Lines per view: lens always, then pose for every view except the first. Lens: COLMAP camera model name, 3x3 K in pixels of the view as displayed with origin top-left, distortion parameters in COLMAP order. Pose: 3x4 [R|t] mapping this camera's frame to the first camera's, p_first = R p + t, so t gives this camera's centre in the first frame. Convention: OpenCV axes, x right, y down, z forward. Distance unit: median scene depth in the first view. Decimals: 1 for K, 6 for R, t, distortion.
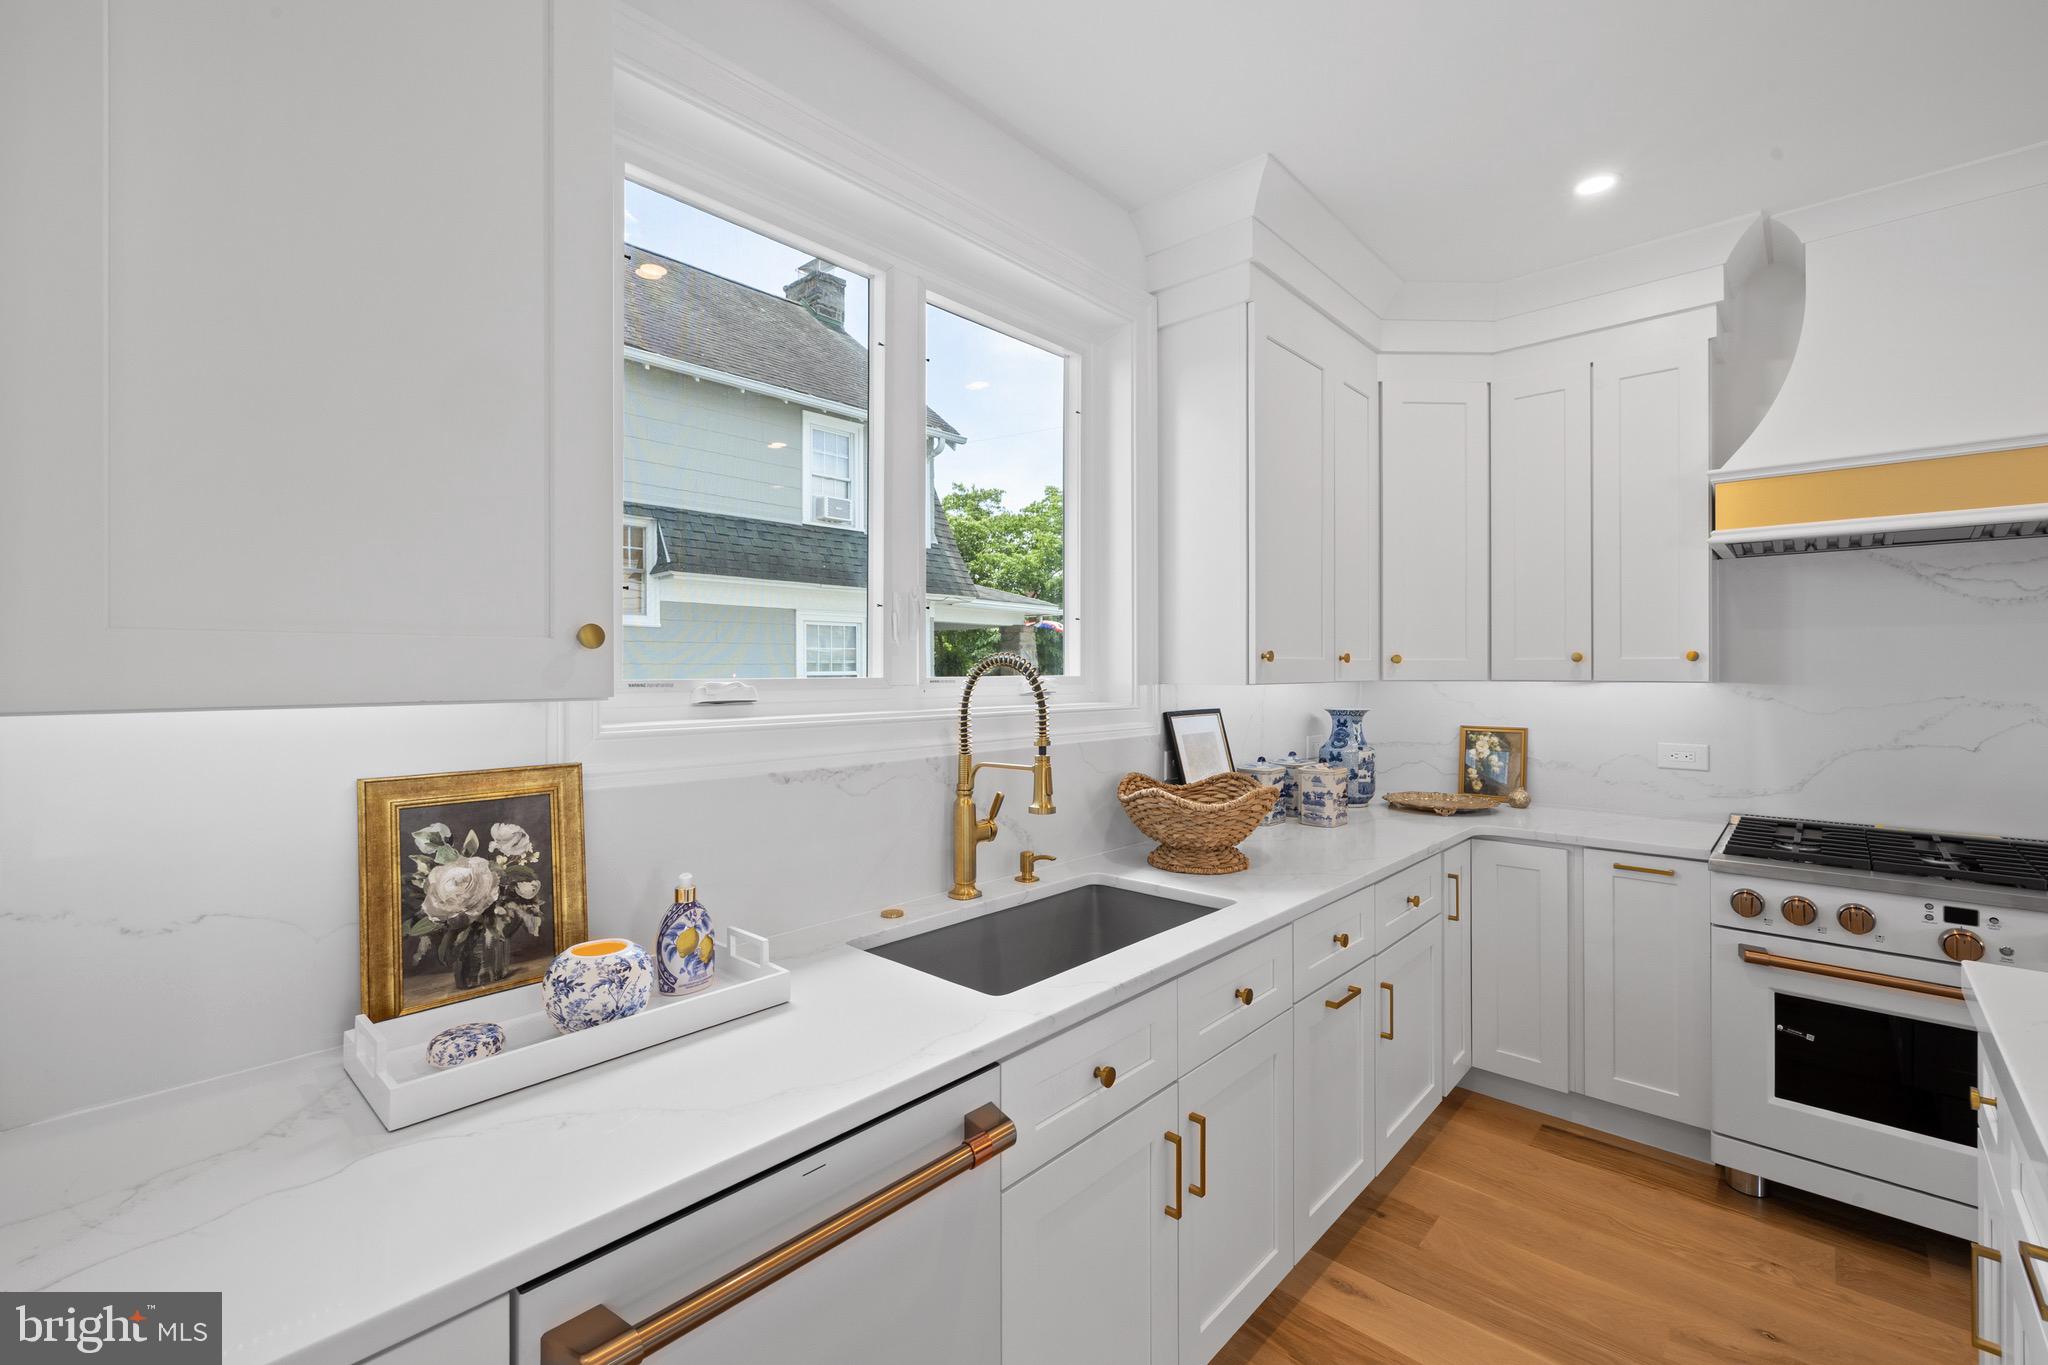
lens RADIAL K [[869.1, 0, 1019.2], [0, 869.1, 666.8], [0, 0, 1]] dist [0.001091, 0.000881]
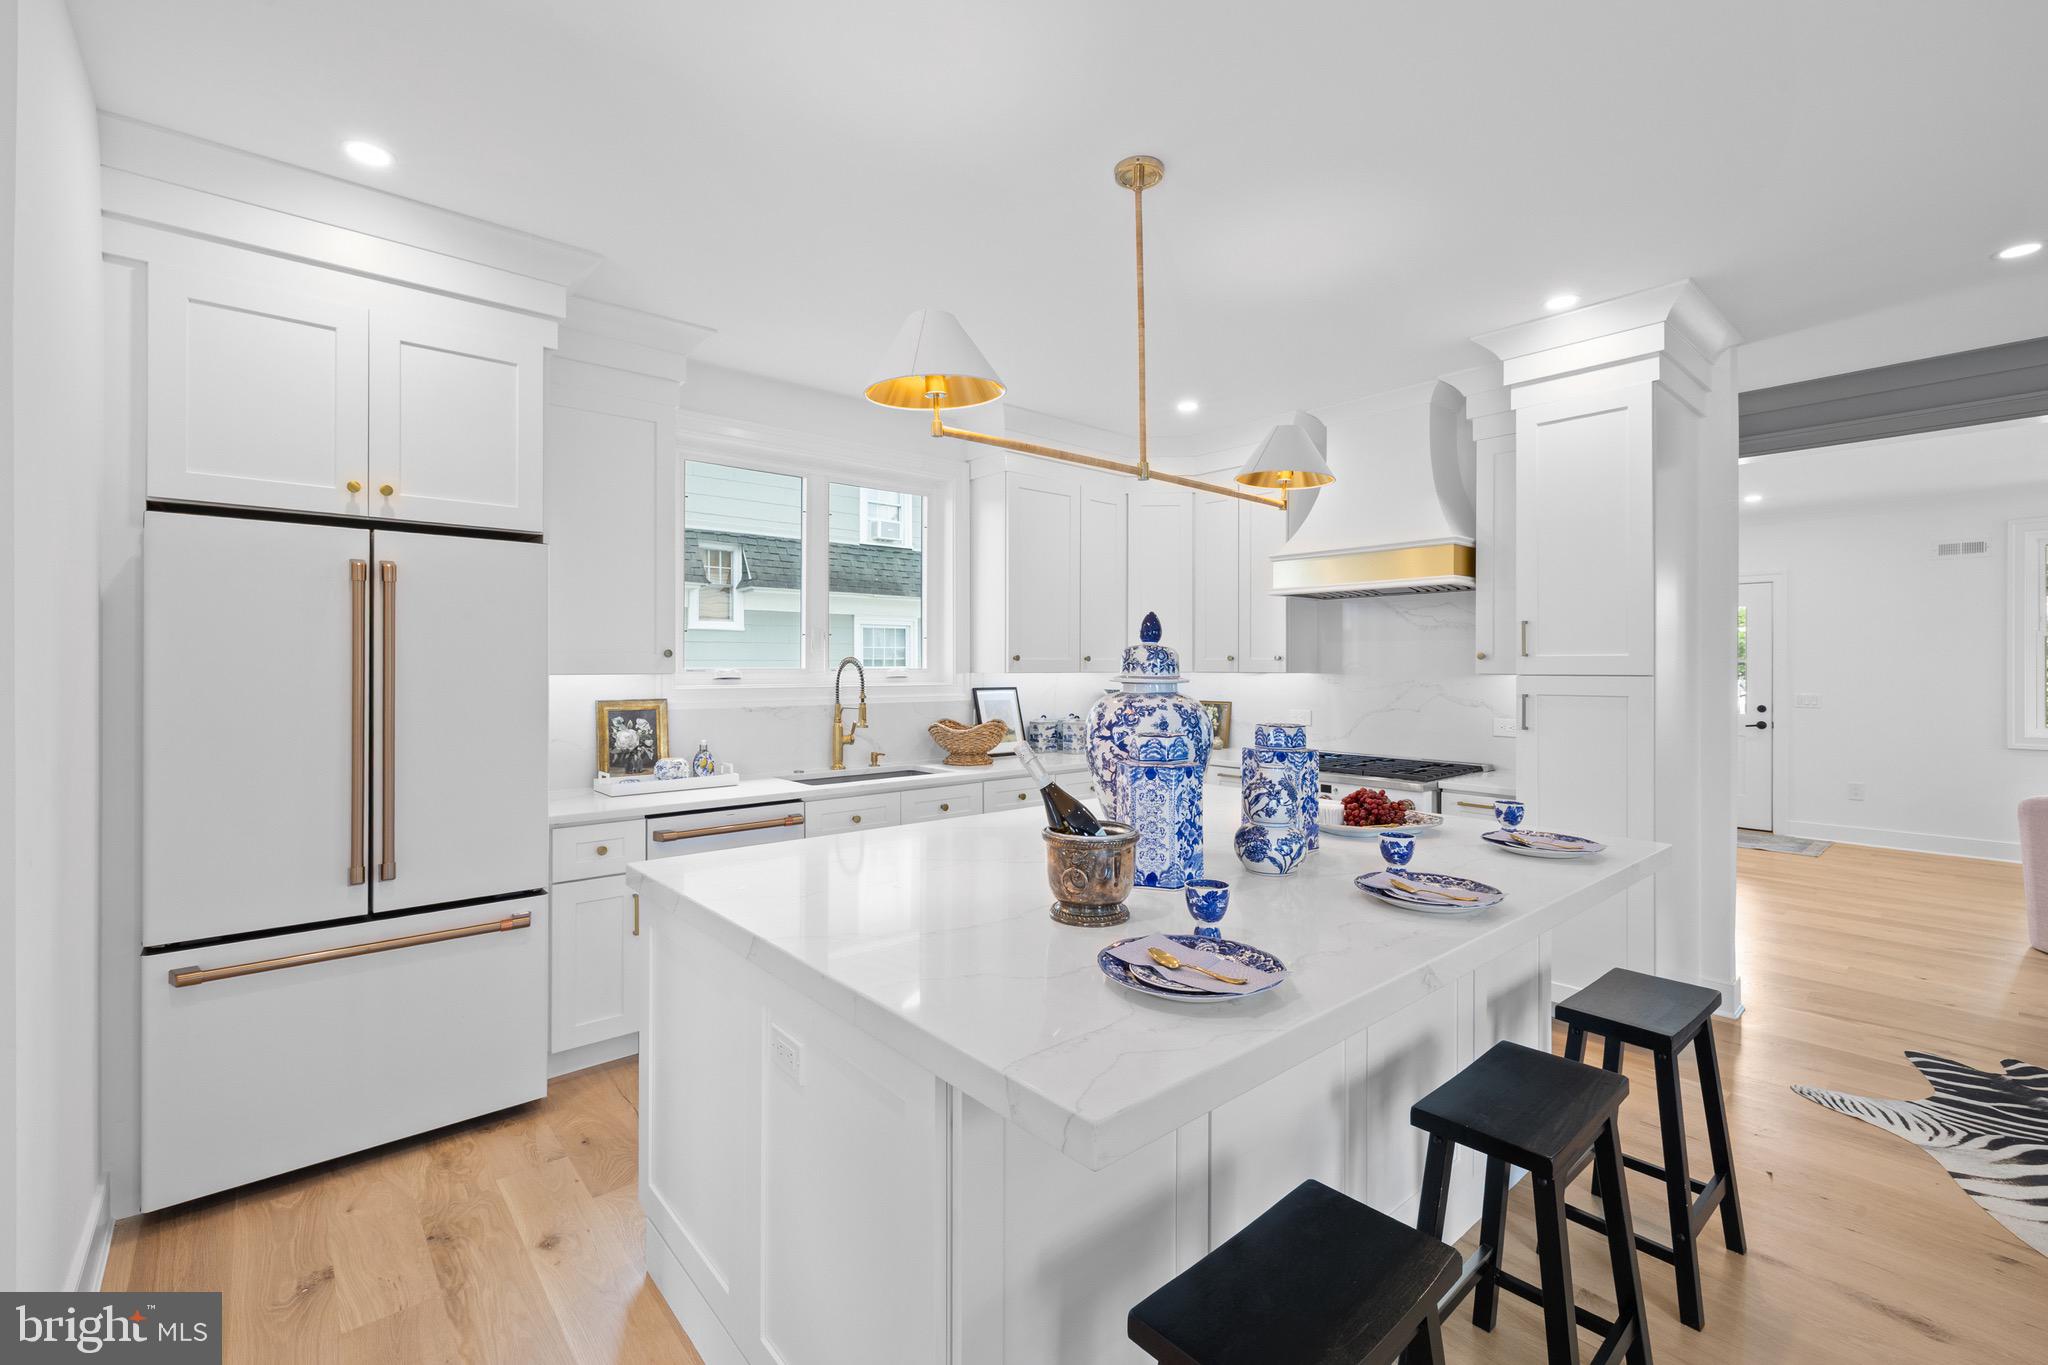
lens RADIAL K [[869.1, 0, 1011.3], [0, 869.1, 662.7], [0, 0, 1]] dist [0.001091, 0.000881]
pose [[0.993698, 0.001623, -0.112081, 0.488193], [-0.001636, 0.999999, -0.000028, -0.001857], [0.112080, 0.000212, 0.993699, -0.886799]]
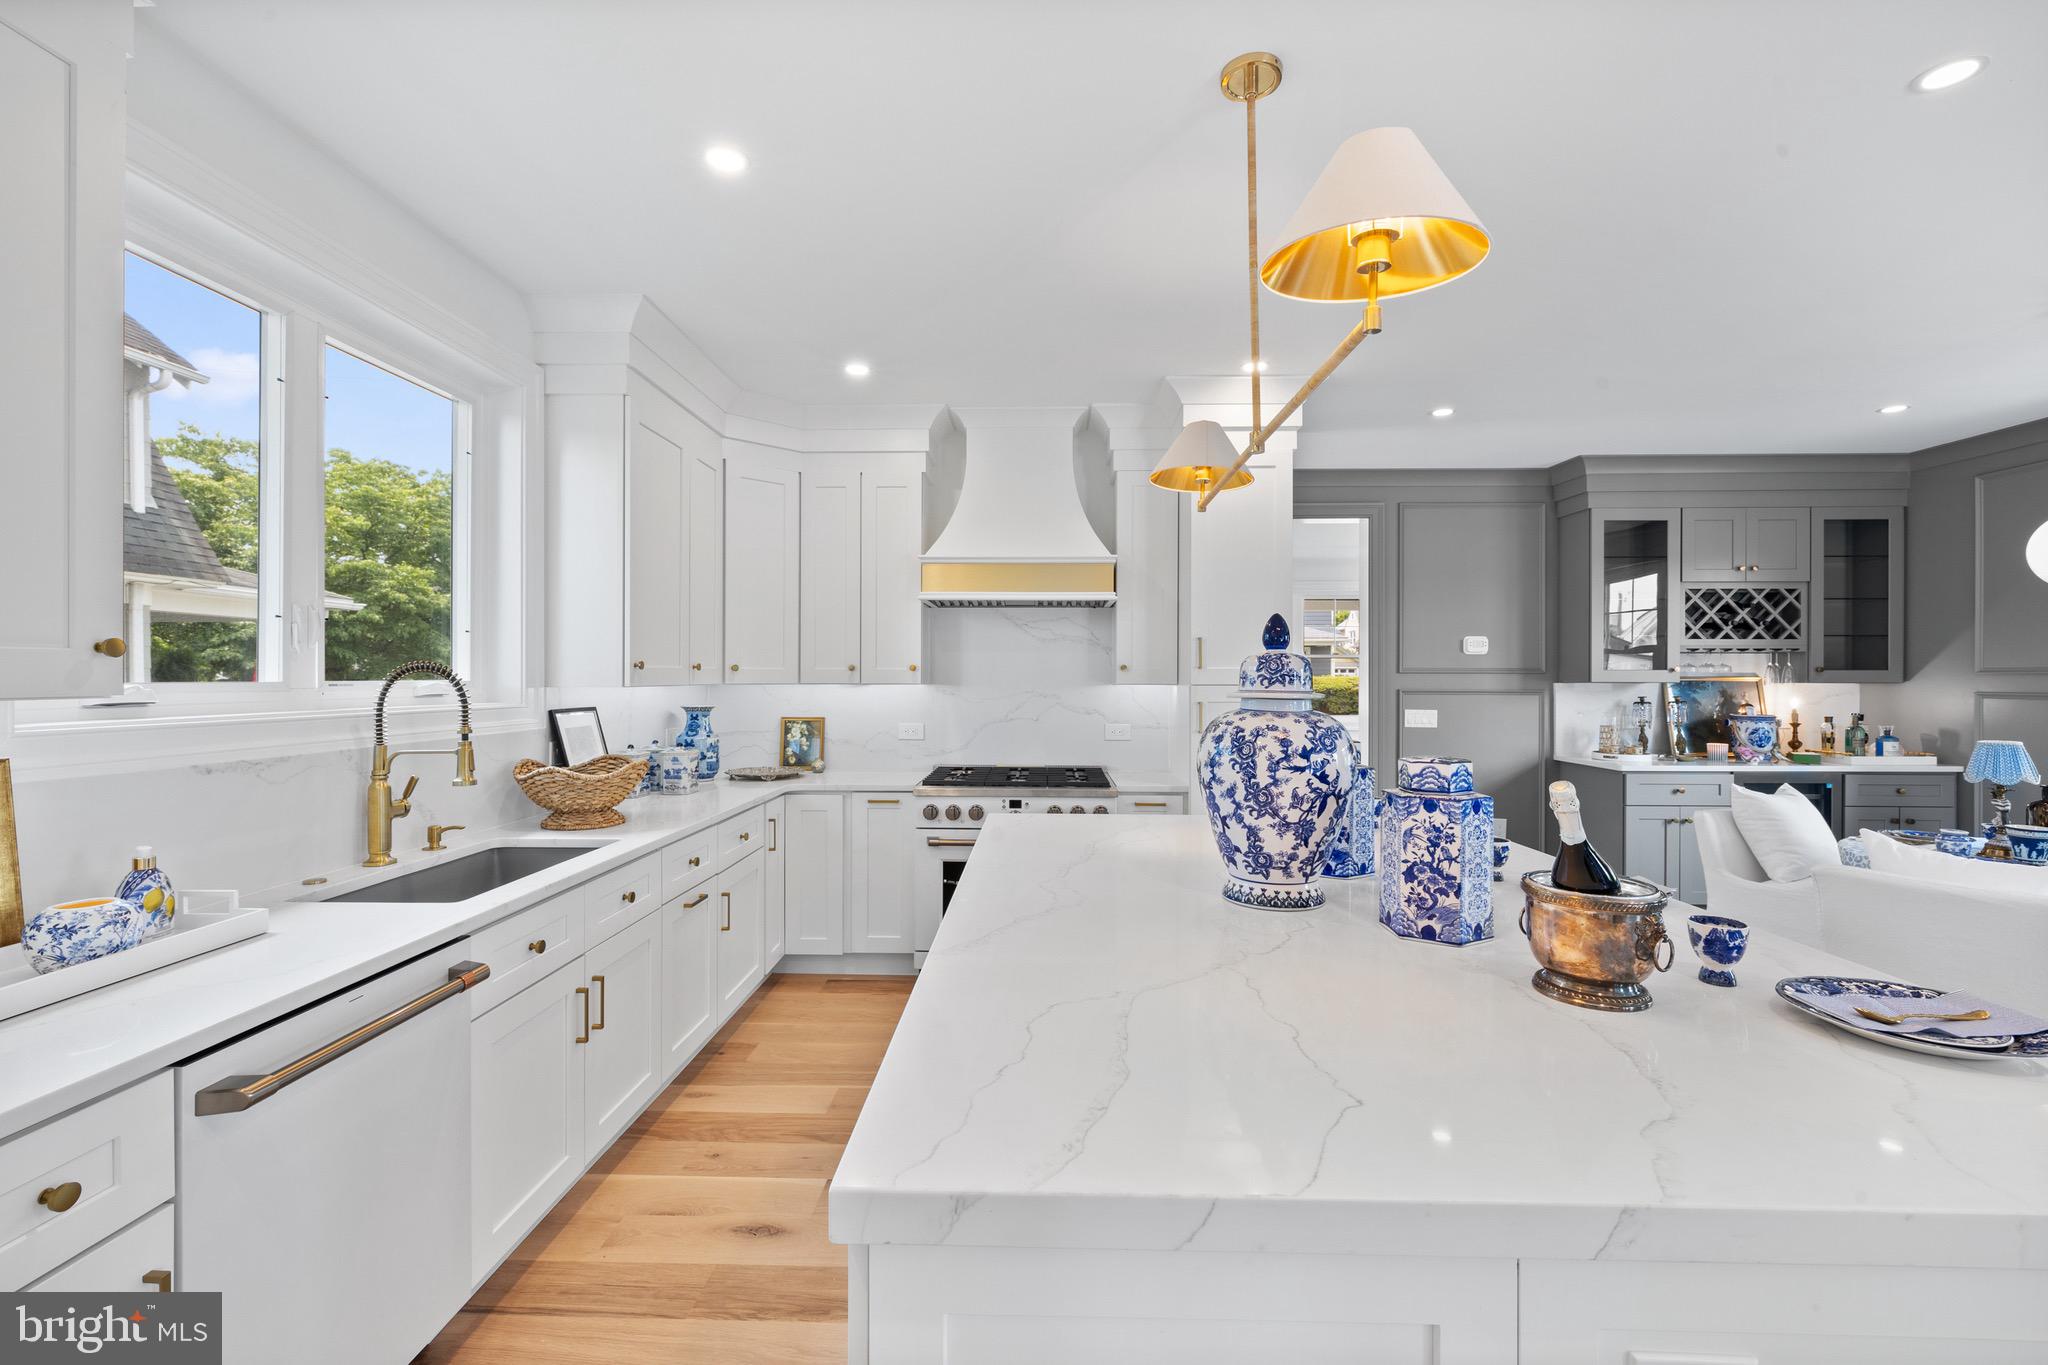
lens RADIAL K [[869.1, 0, 1019.4], [0, 869.1, 676.4], [0, 0, 1]] dist [0.001091, 0.000881]
pose [[0.754041, 0.002265, 0.656824, -0.147769], [-0.004824, 0.999986, 0.002090, -0.000784], [-0.656810, -0.004744, 0.754041, -0.379681]]
